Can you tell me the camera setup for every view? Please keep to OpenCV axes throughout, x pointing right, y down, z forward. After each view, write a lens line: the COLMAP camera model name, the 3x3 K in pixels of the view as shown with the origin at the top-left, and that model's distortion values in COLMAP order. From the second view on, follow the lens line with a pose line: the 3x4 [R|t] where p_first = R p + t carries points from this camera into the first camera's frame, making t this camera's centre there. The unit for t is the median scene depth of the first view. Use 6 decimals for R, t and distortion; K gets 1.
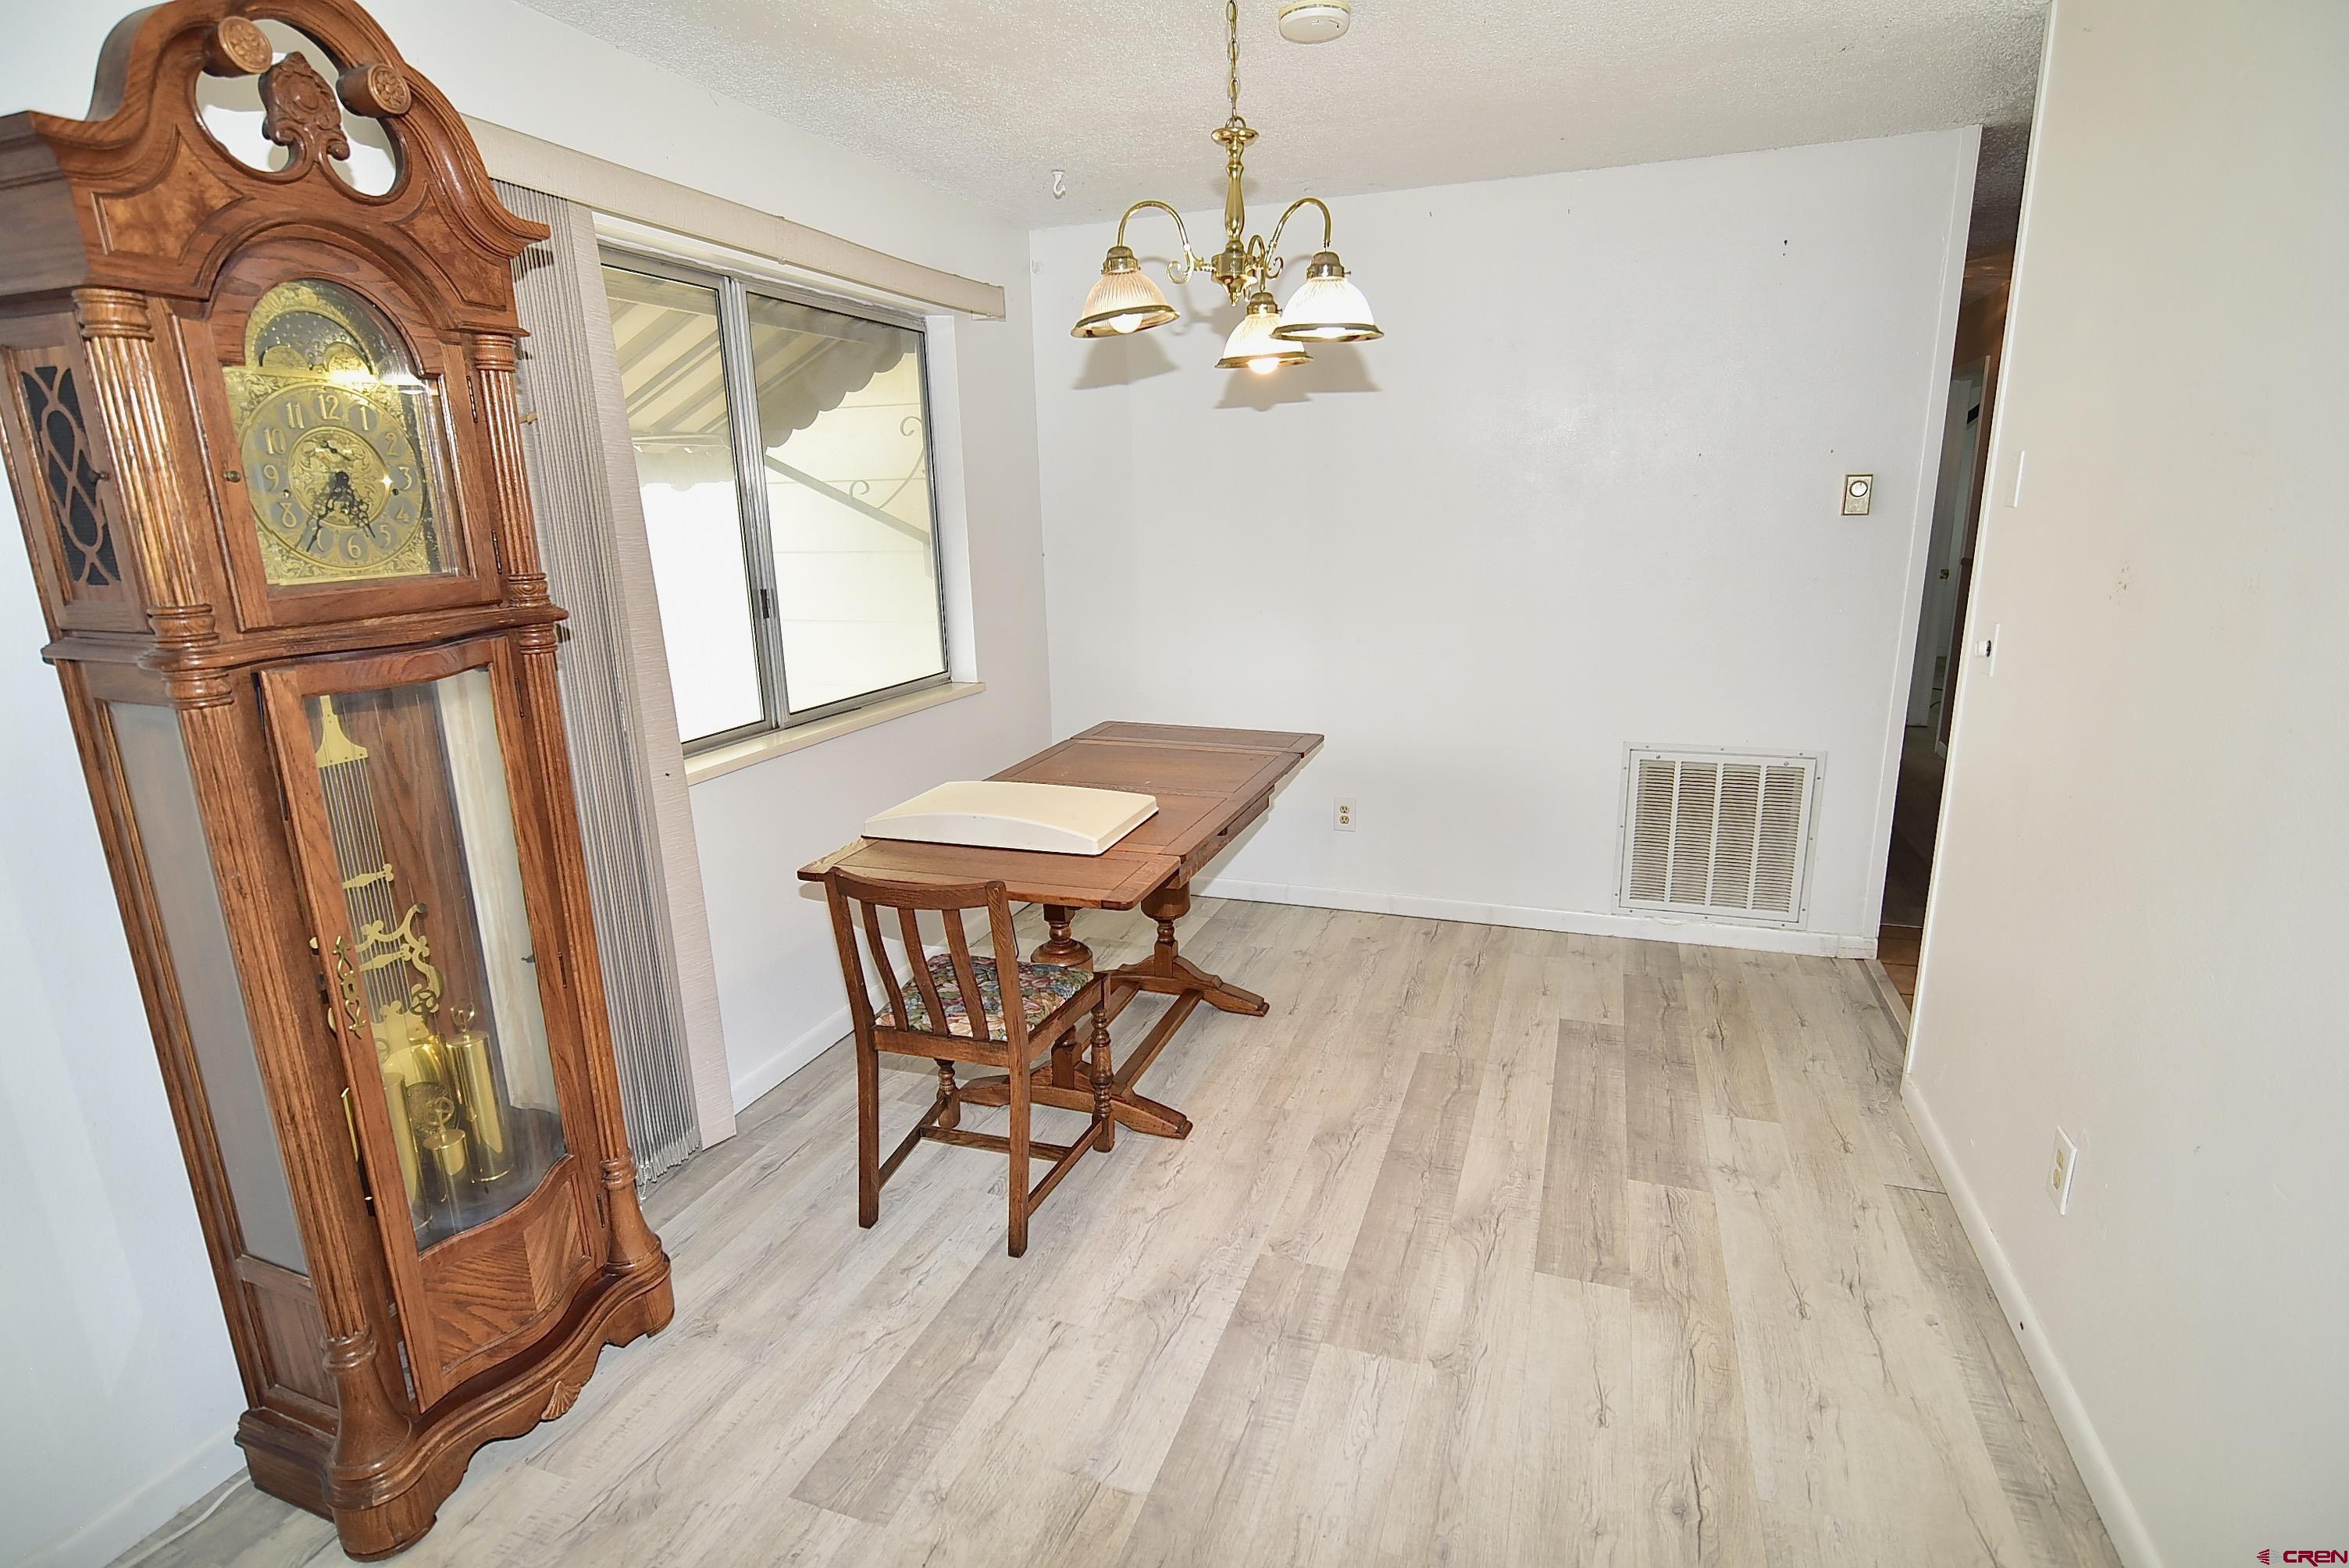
lens RADIAL K [[1179.0, 0, 1176.3], [0, 1179.0, 781.4], [0, 0, 1]] dist [-0.008245, 0.001165]
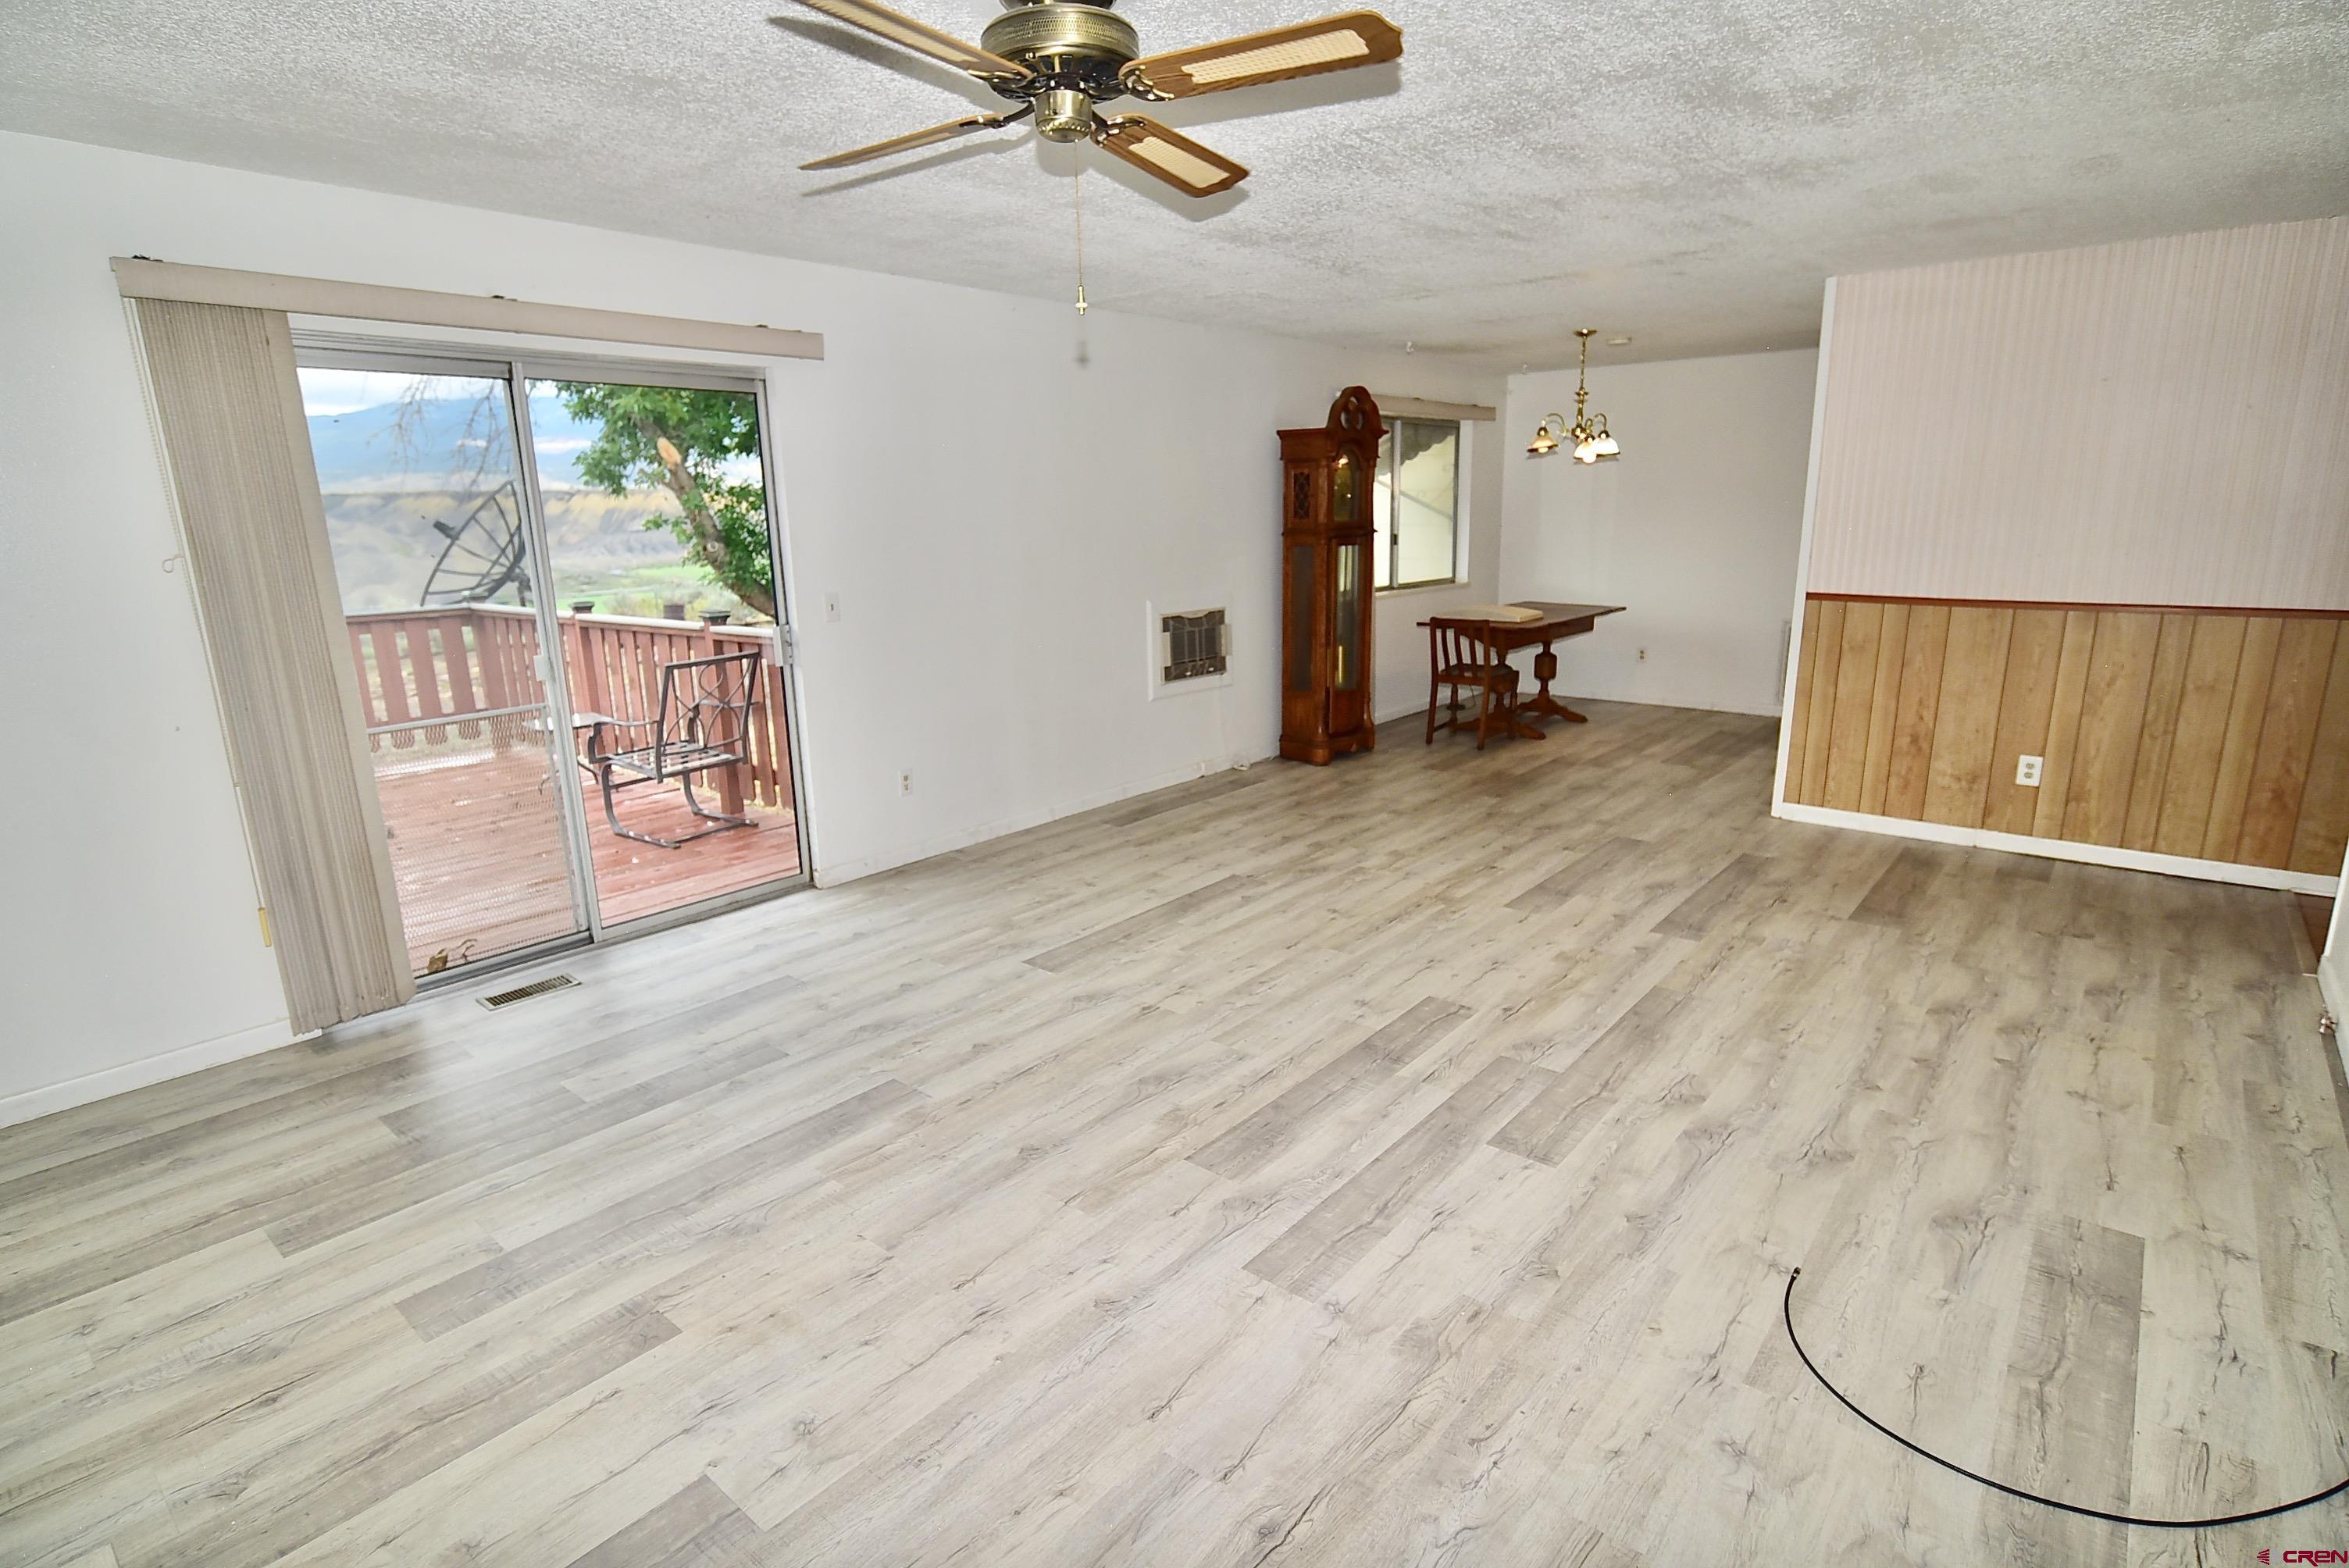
lens RADIAL K [[1165.8, 0, 1184.0], [0, 1165.8, 781.7], [0, 0, 1]] dist [-0.006896, 0.000276]
pose [[0.940105, 0.086646, -0.329690, 0.146233], [-0.084925, 0.996194, 0.019648, 0.495000], [0.330138, 0.009528, 0.943885, -2.112821]]
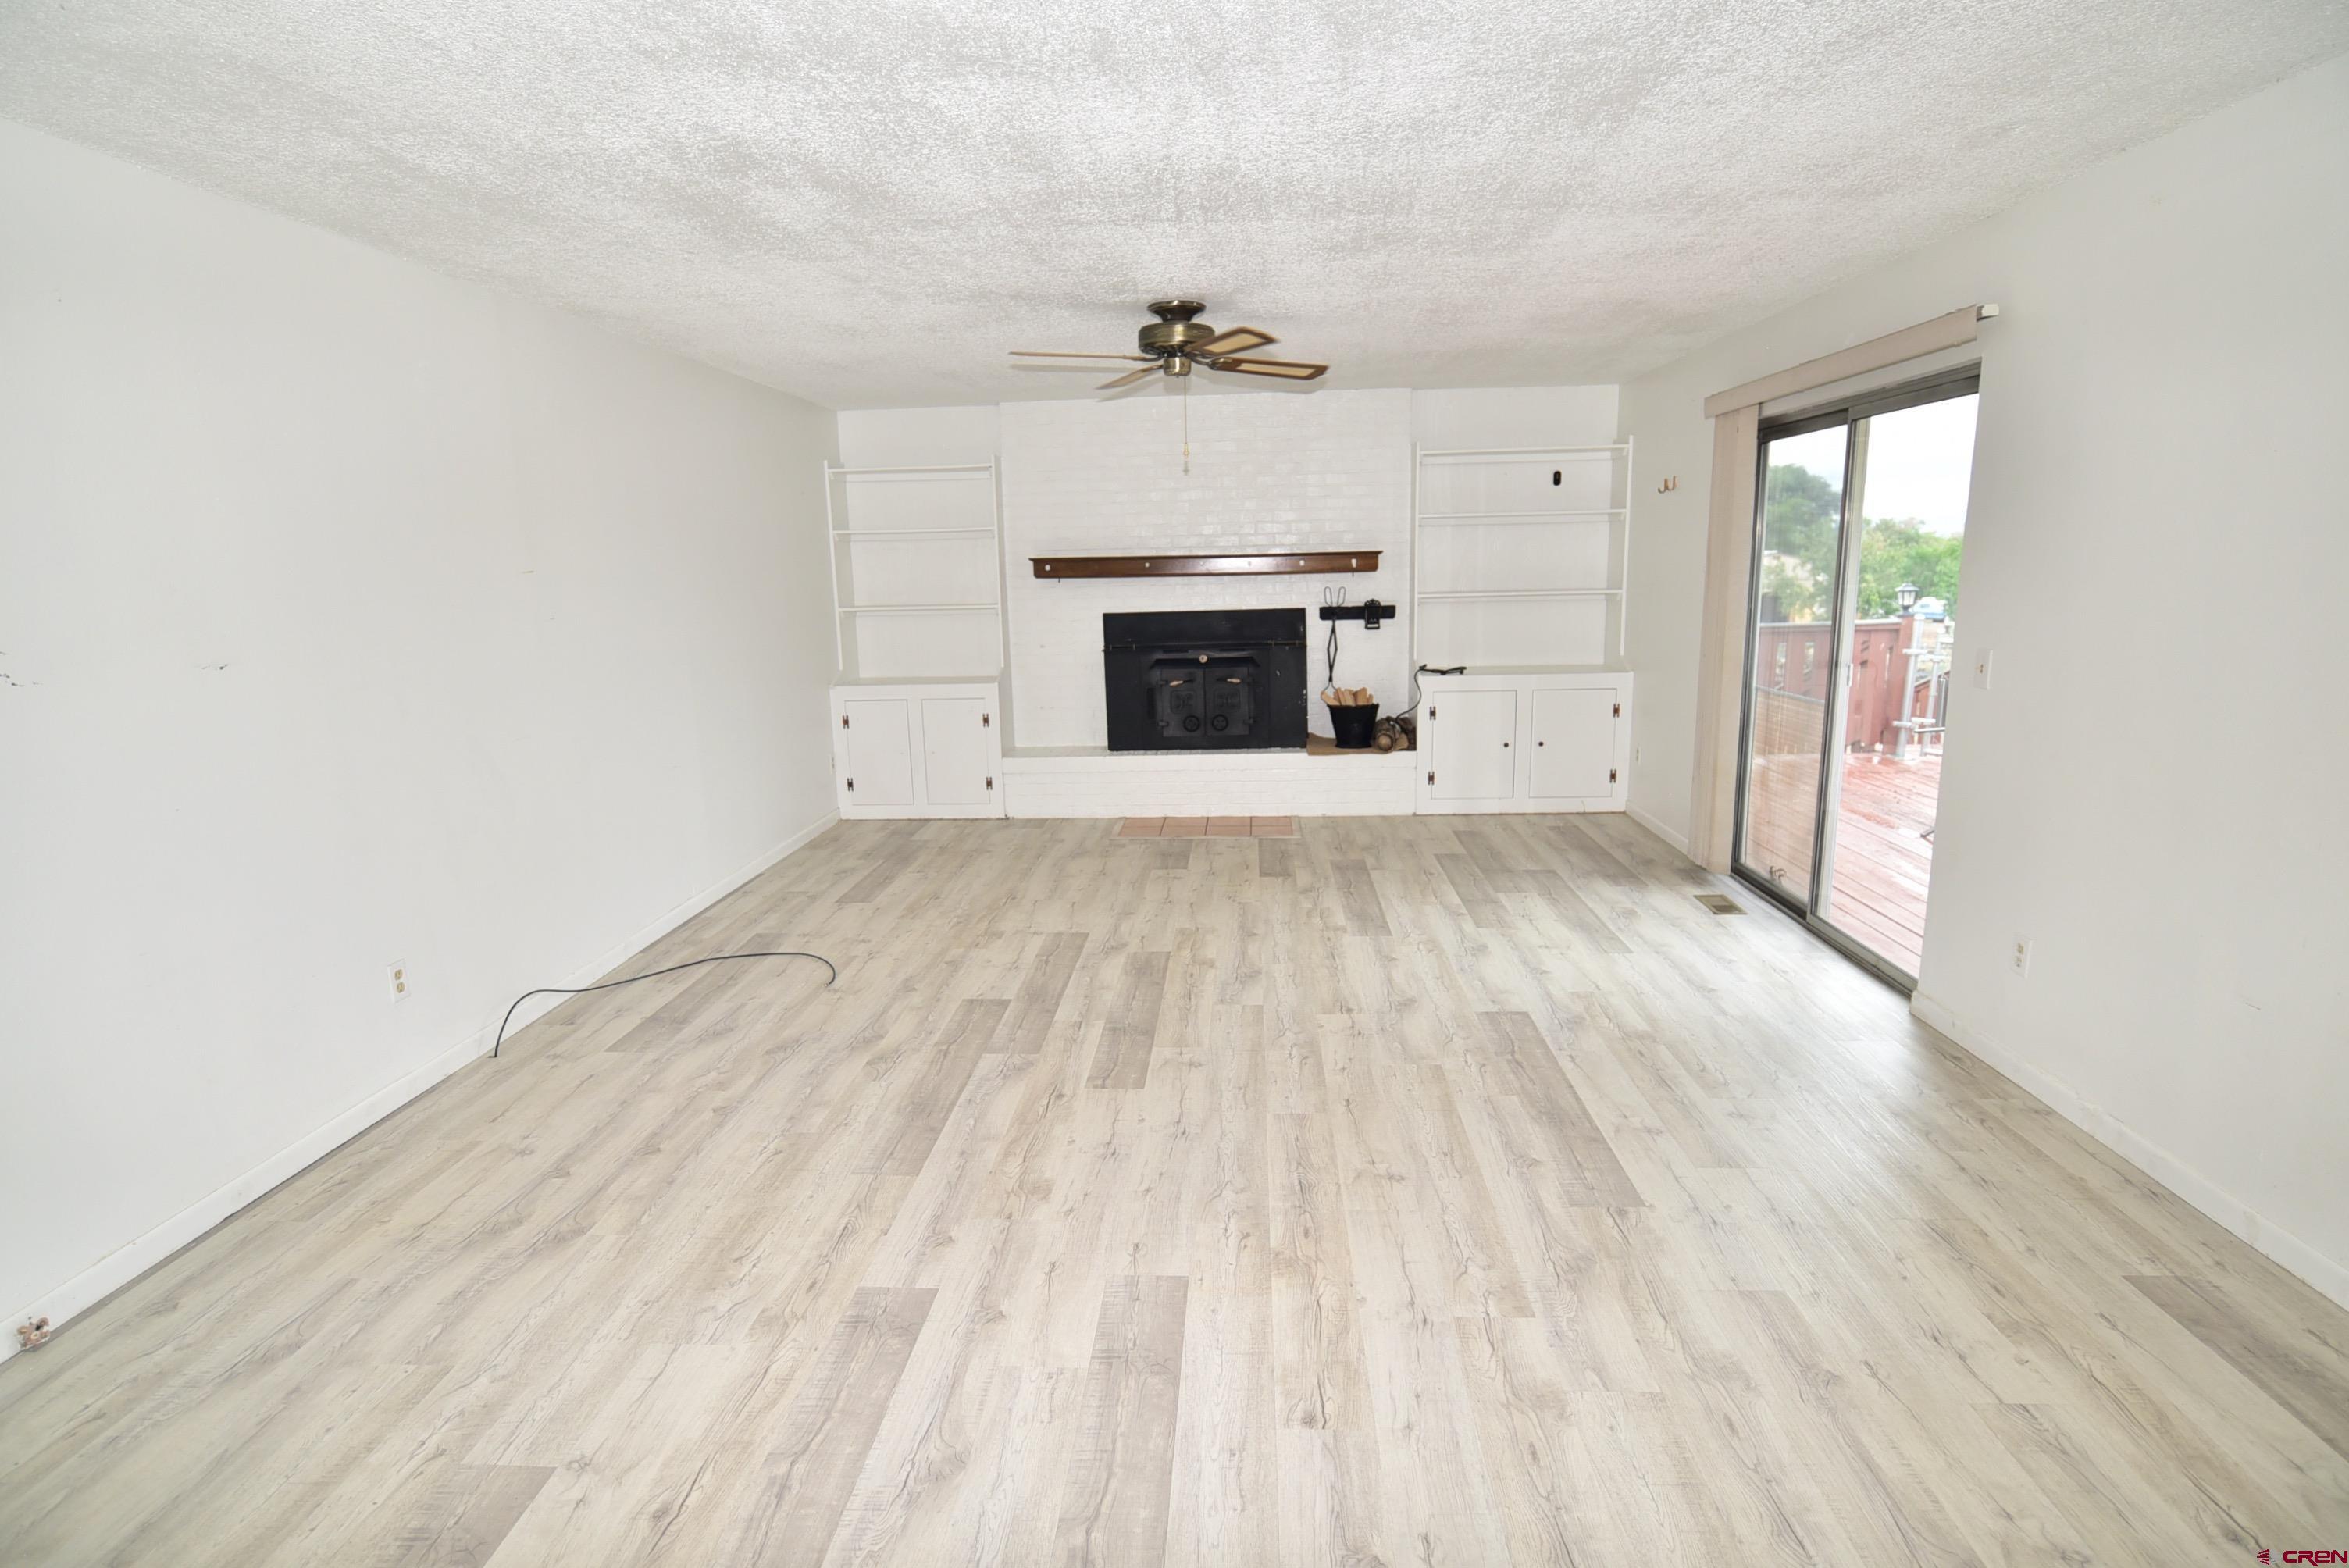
lens RADIAL K [[1179.0, 0, 1176.3], [0, 1179.0, 781.4], [0, 0, 1]] dist [-0.008245, 0.001165]
pose [[-0.958284, 0.099977, -0.267762, 0.278359], [-0.019167, 0.912240, 0.409207, -0.156323], [0.285175, 0.397268, -0.872269, 0.569766]]
